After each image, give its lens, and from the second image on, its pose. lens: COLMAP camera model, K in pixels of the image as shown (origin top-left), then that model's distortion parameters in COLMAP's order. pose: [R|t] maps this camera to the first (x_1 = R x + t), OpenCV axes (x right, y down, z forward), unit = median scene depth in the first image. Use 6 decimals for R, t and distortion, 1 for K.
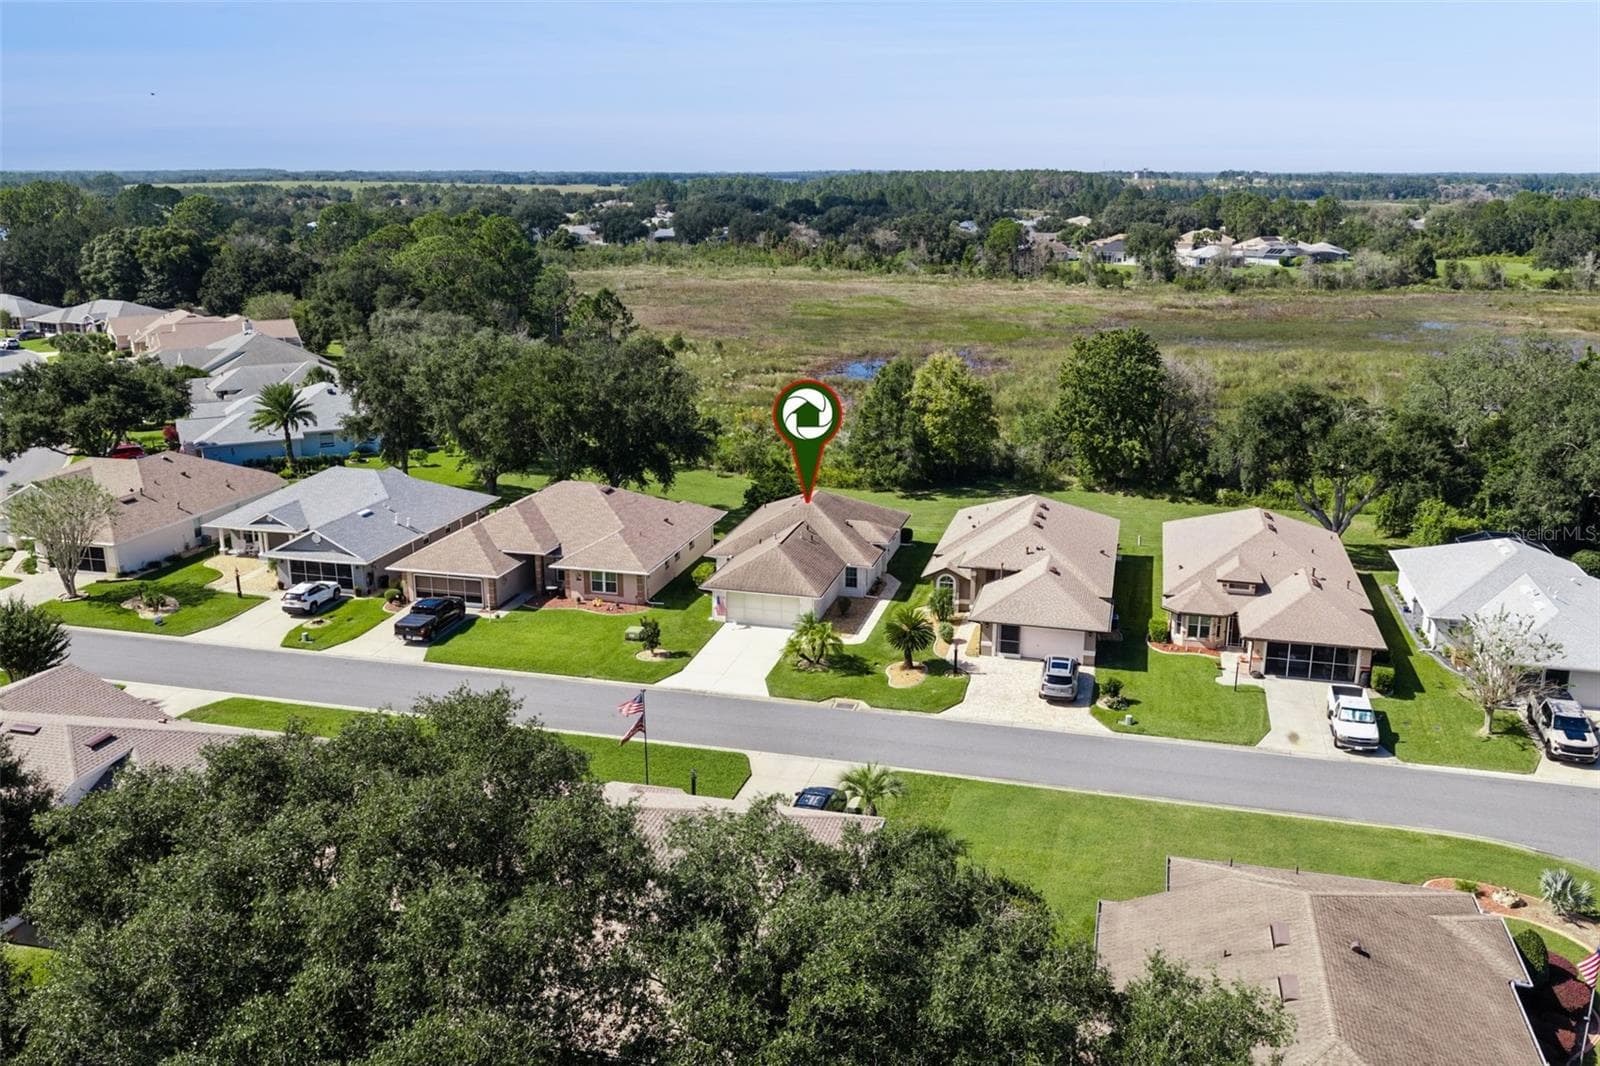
lens RADIAL K [[1325.3, 0, 794.3], [0, 1325.3, 559.9], [0, 0, 1]] dist [0.007693, -0.015161]
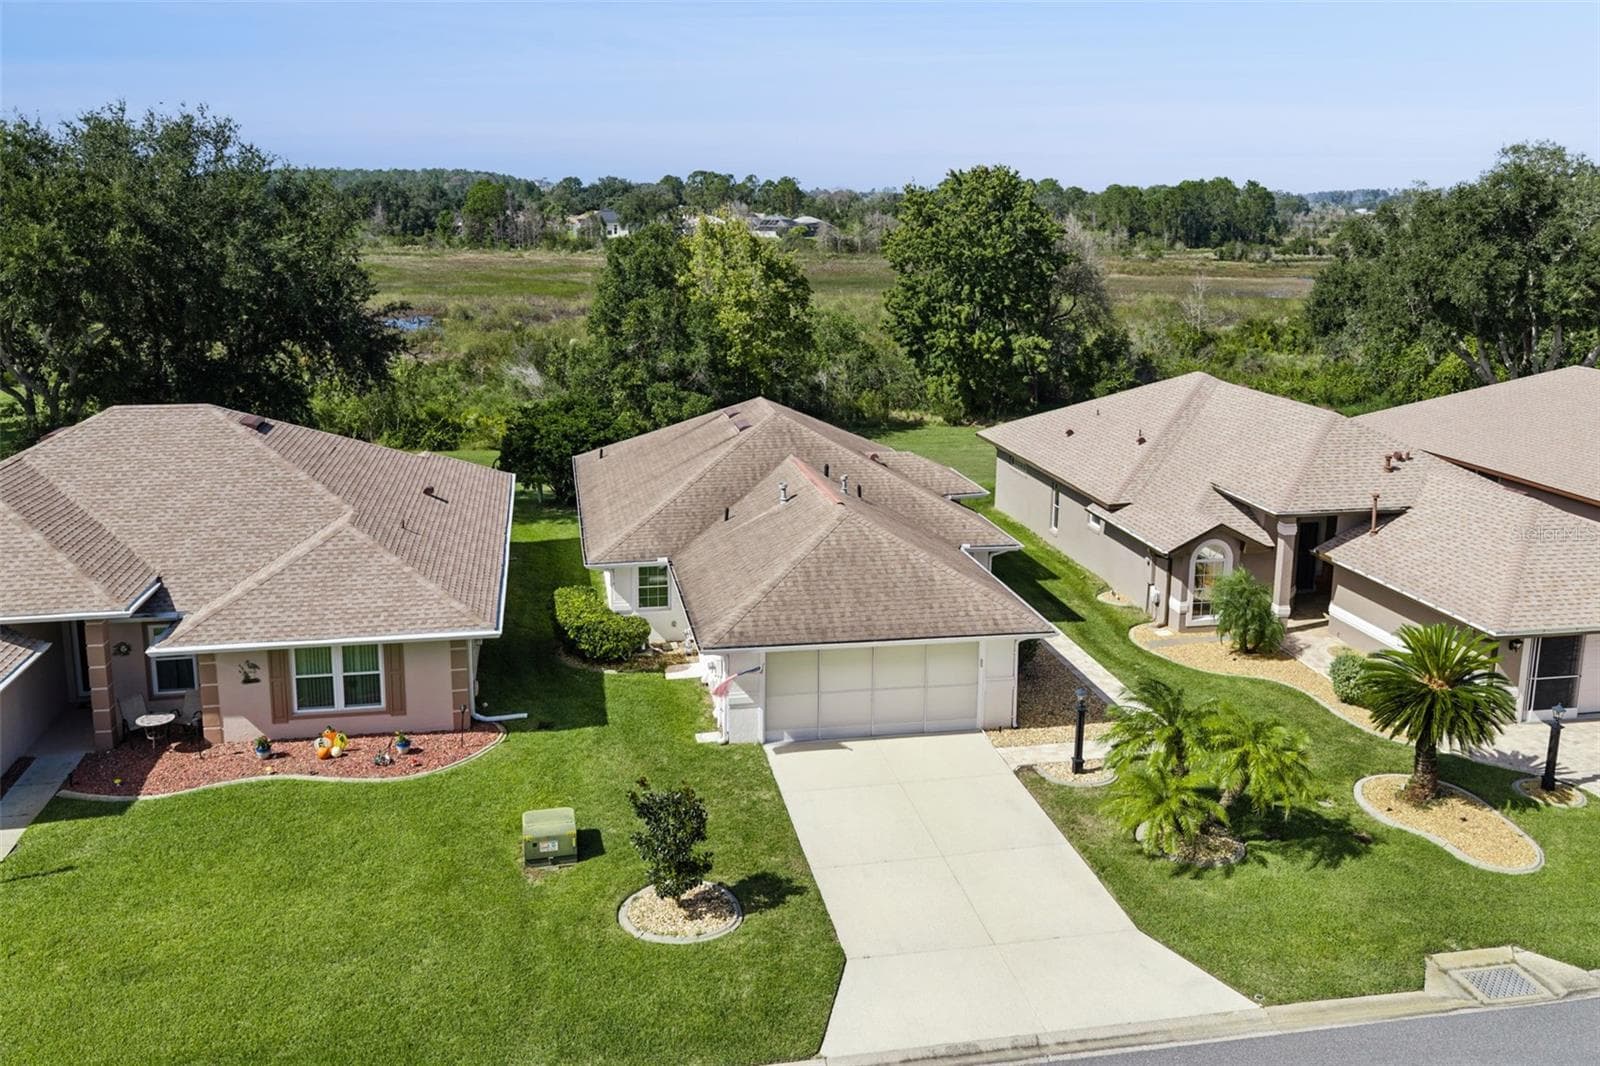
lens RADIAL K [[1353.9, 0, 816.3], [0, 1353.9, 475.6], [0, 0, 1]] dist [0.006809, -0.010914]
pose [[0.897057, -0.080029, 0.434609, -0.176594], [0.114024, 0.992081, -0.052668, -0.001420], [-0.426952, 0.096802, 0.899078, 0.639206]]
